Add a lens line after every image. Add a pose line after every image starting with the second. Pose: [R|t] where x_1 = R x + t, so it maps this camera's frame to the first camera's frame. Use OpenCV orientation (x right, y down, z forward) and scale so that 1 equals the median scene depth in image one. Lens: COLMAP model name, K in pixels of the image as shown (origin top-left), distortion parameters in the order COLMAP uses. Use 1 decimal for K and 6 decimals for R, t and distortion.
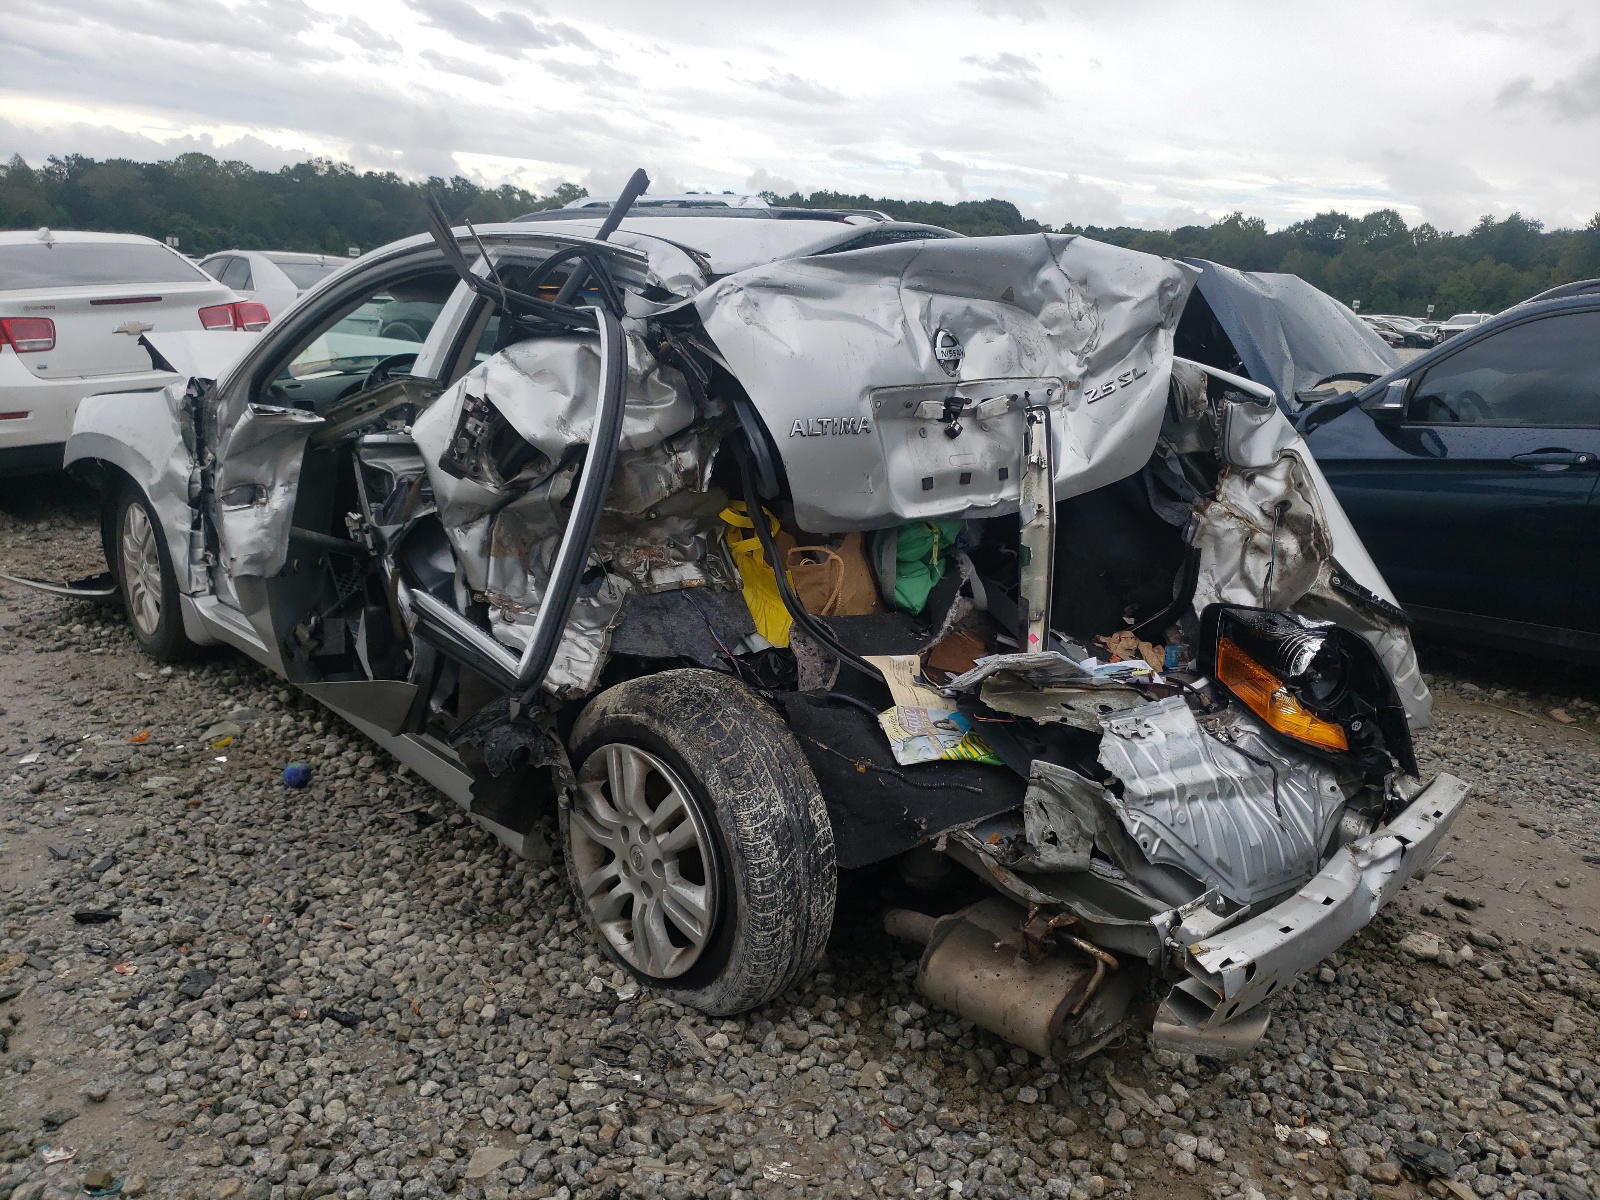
lens RADIAL K [[1208.9, 0, 839.1], [0, 1208.9, 599.0], [0, 0, 1]] dist [0.033965, -0.001237]
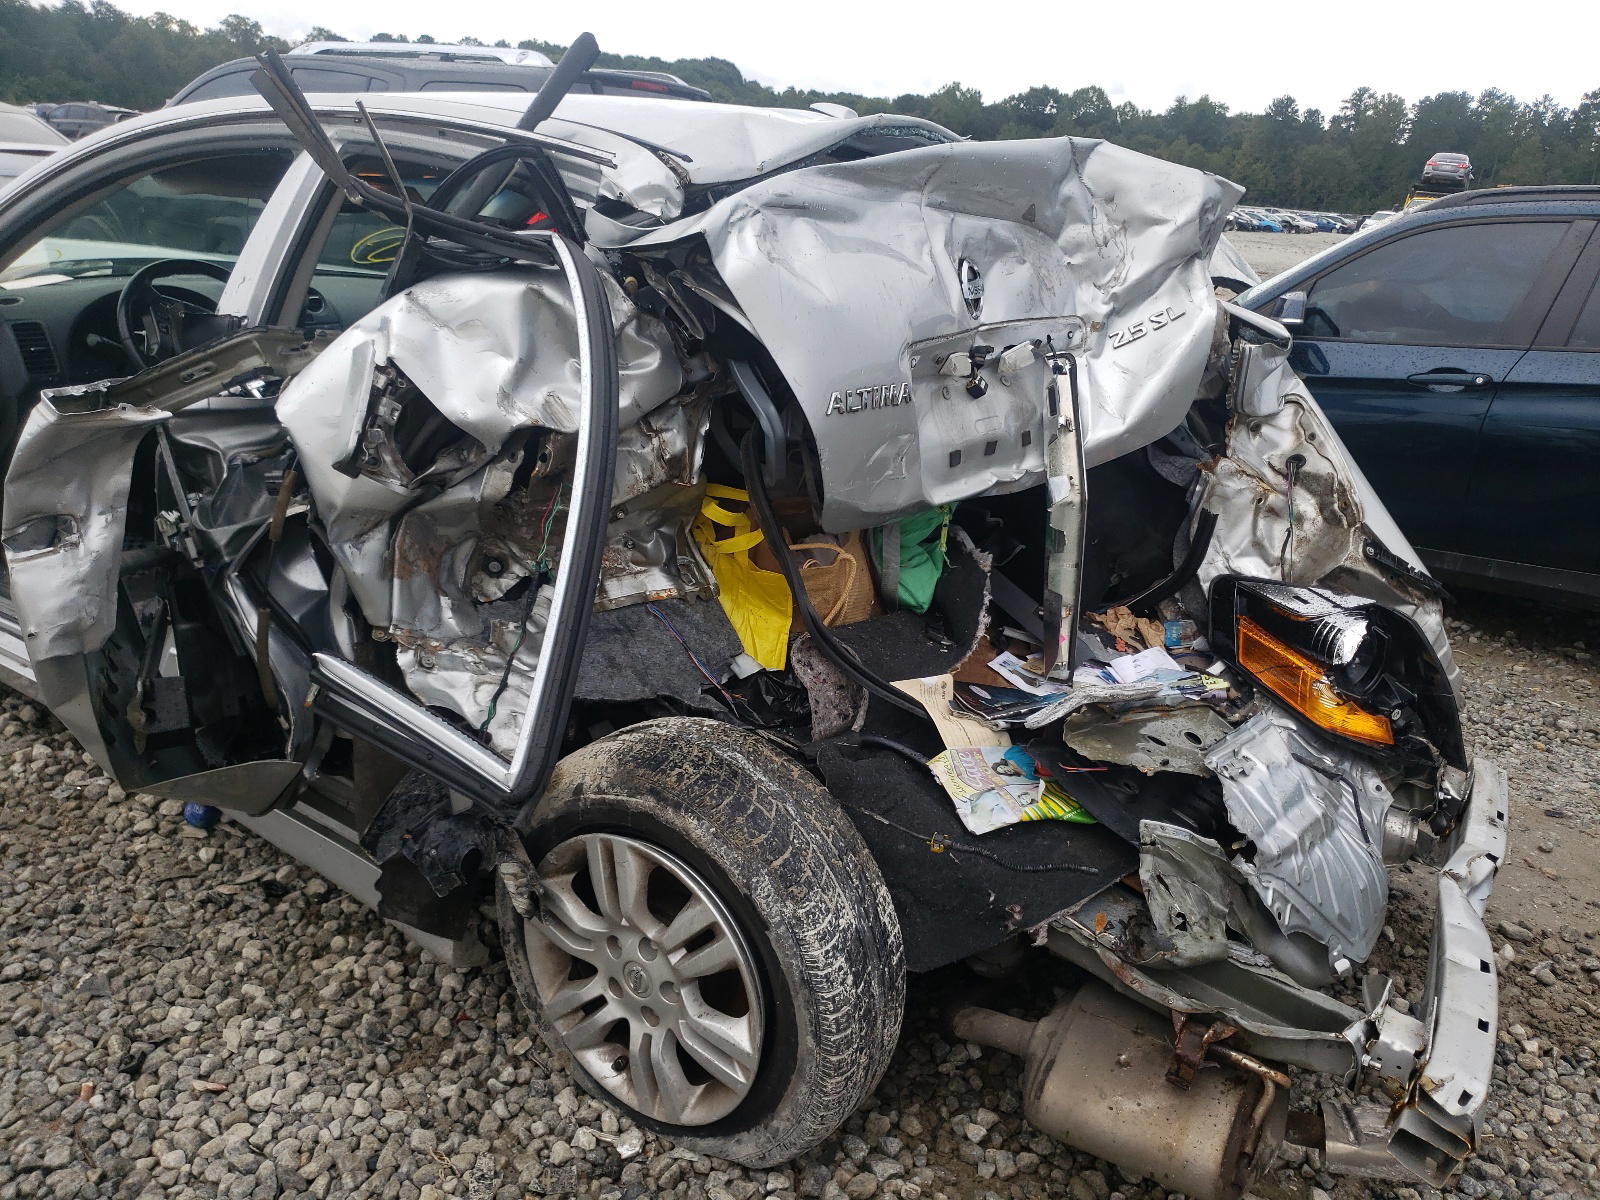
lens RADIAL K [[1233.1, 0, 847.4], [0, 1233.1, 599.7], [0, 0, 1]] dist [-0.037827, 0.091284]
pose [[0.977583, -0.041803, 0.206357, -0.176019], [0.021617, 0.994840, 0.099125, -0.089310], [-0.209436, -0.092442, 0.973443, 0.233040]]
